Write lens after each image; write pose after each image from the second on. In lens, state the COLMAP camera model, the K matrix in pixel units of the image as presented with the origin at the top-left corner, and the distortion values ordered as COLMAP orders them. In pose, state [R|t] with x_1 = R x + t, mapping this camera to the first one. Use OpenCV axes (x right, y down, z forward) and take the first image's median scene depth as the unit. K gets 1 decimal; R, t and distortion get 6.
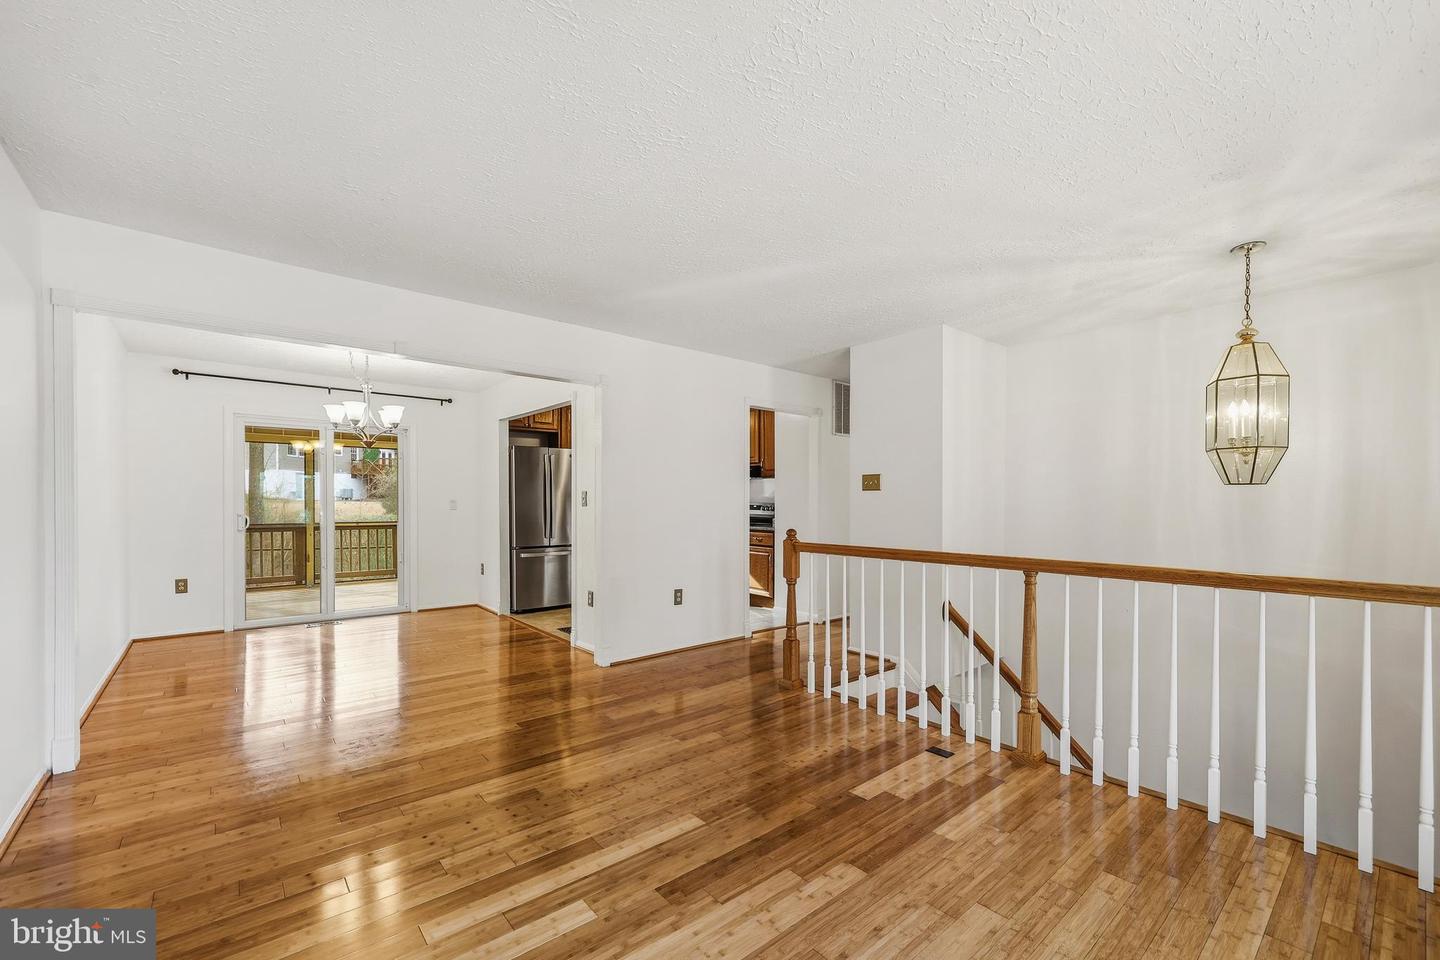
lens RADIAL K [[590.8, 0, 744.7], [0, 590.8, 507.8], [0, 0, 1]] dist [0.003023, 0.000232]
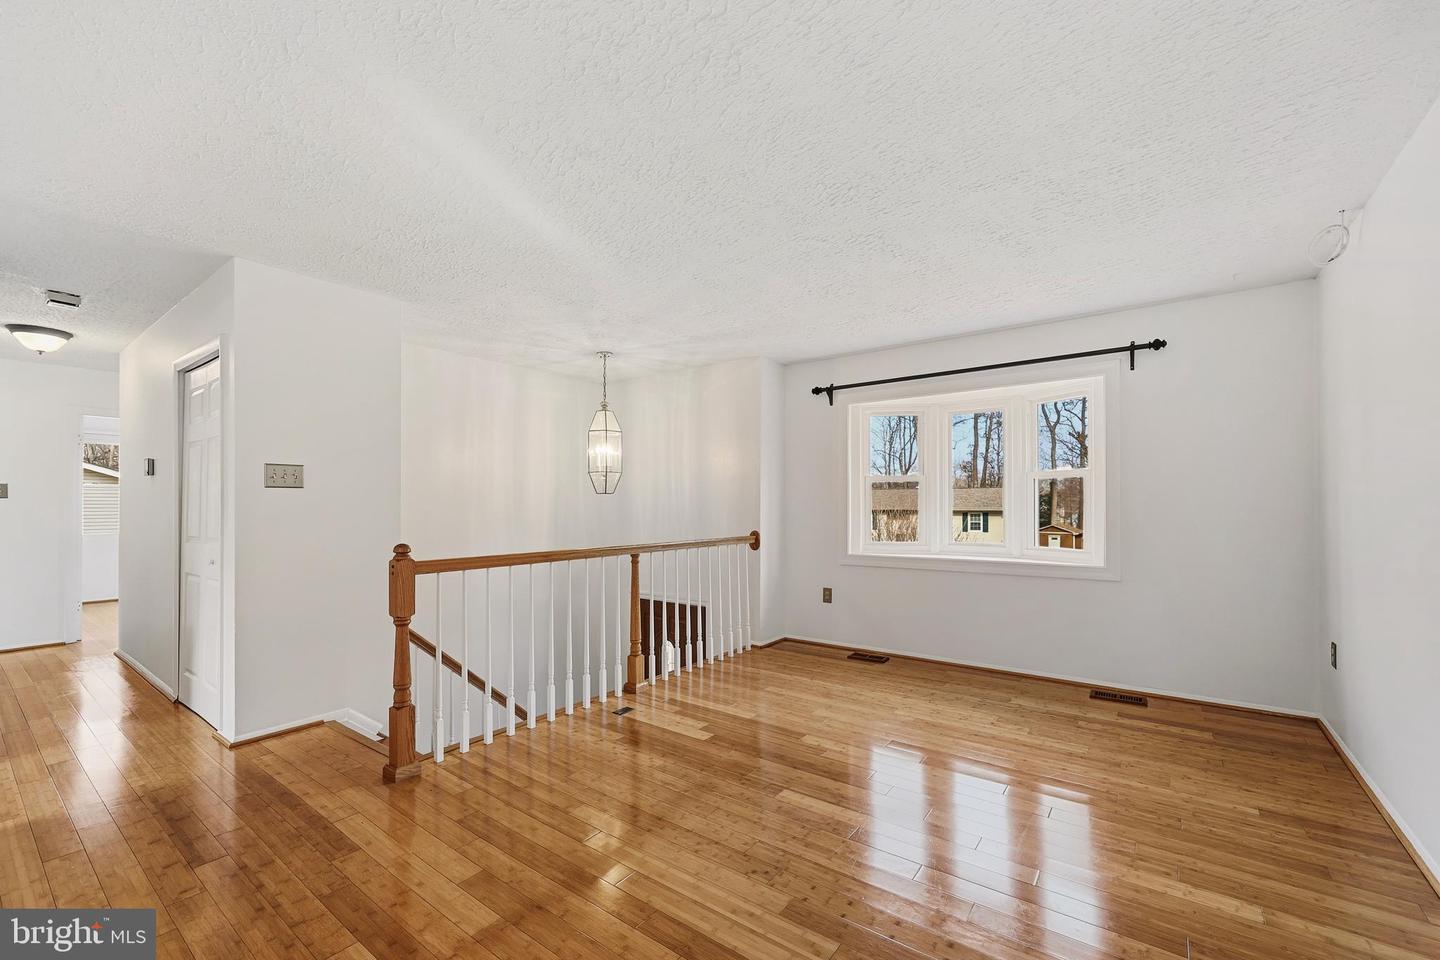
lens RADIAL K [[590.8, 0, 723.4], [0, 590.8, 491.1], [0, 0, 1]] dist [0.003023, 0.000232]
pose [[-0.198250, 0.024160, 0.979854, -0.833662], [0.011107, 0.999687, -0.022401, -0.006394], [-0.980089, 0.006443, -0.198456, 0.960702]]
